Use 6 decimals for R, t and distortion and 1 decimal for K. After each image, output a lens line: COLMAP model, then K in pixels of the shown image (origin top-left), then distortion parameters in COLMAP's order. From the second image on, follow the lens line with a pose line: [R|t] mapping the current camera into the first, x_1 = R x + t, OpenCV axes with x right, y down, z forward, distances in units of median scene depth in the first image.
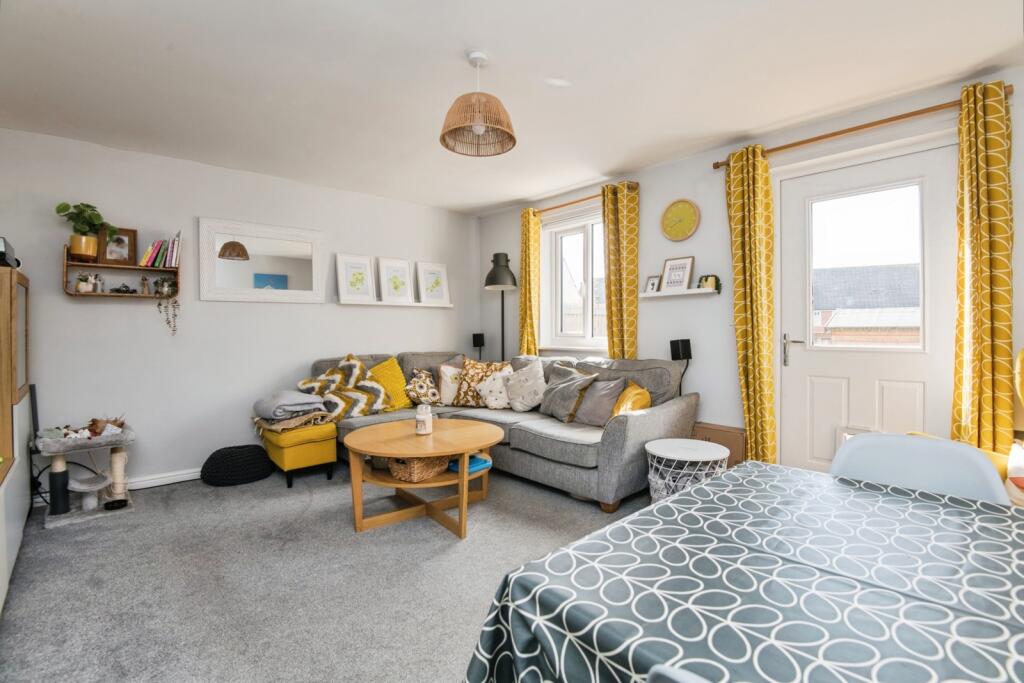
lens RADIAL K [[479.3, 0, 511.6], [0, 479.3, 337.9], [0, 0, 1]] dist [-0.000315, -0.015460]
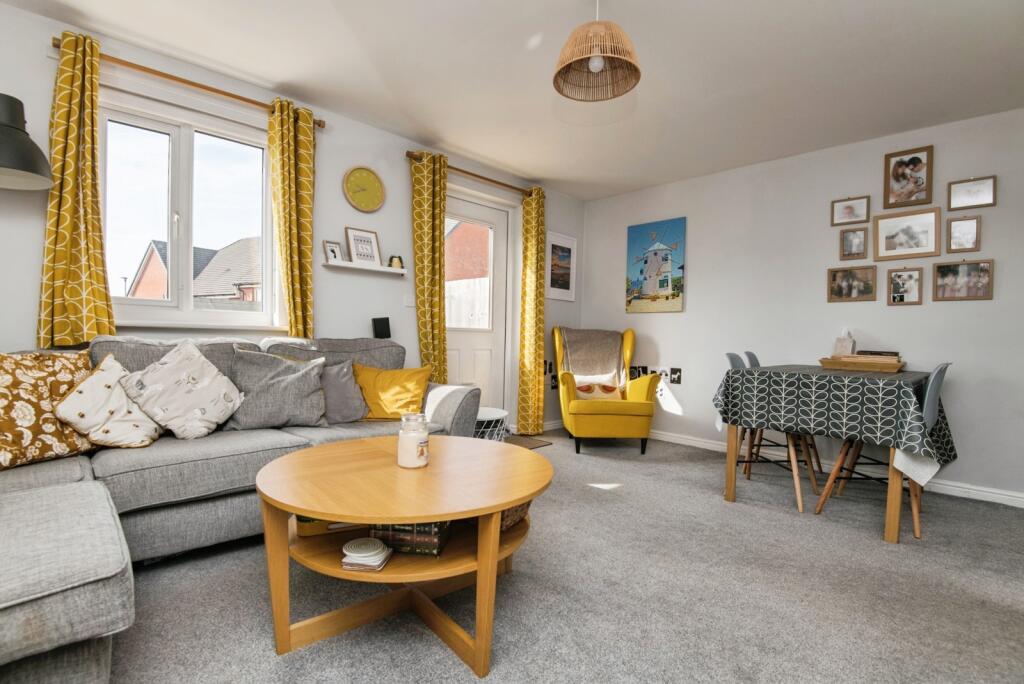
lens RADIAL K [[492.9, 0, 509.8], [0, 492.9, 354.8], [0, 0, 1]] dist [-0.002057, -0.016503]
pose [[-0.042767, -0.026542, 0.998732, -0.571155], [-0.004993, 0.999640, 0.026352, 0.045179], [-0.999073, -0.003859, -0.042884, 0.692087]]
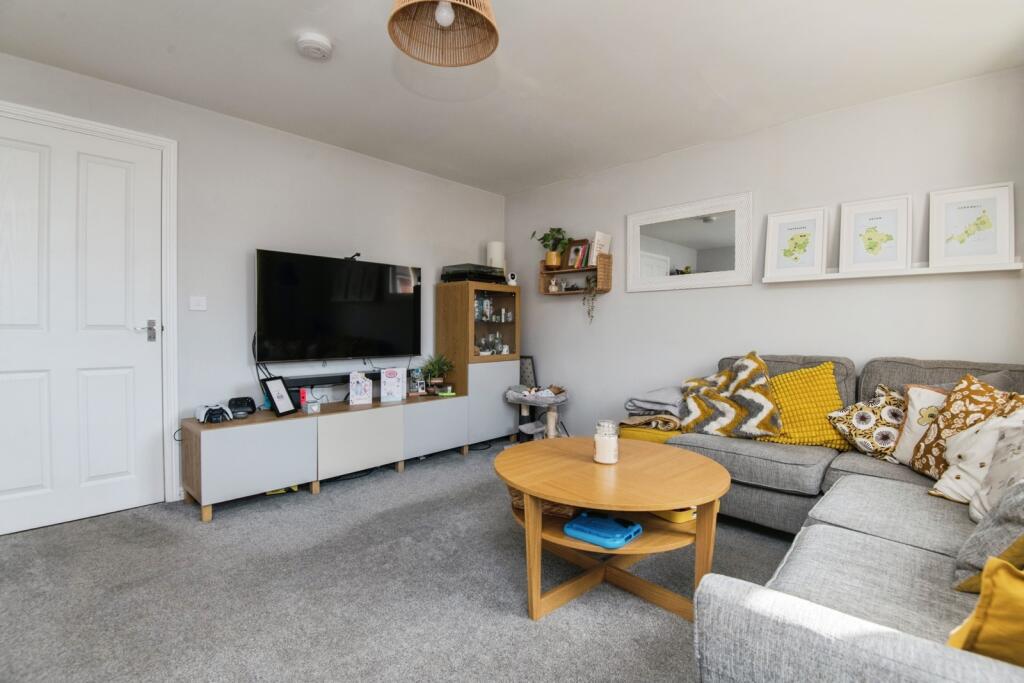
lens RADIAL K [[479.3, 0, 511.6], [0, 479.3, 337.9], [0, 0, 1]] dist [-0.000315, -0.015460]
pose [[0.071071, 0.025286, -0.997151, 0.378167], [-0.022856, 0.999457, 0.023715, 0.004531], [0.997209, 0.021106, 0.071611, 0.614240]]
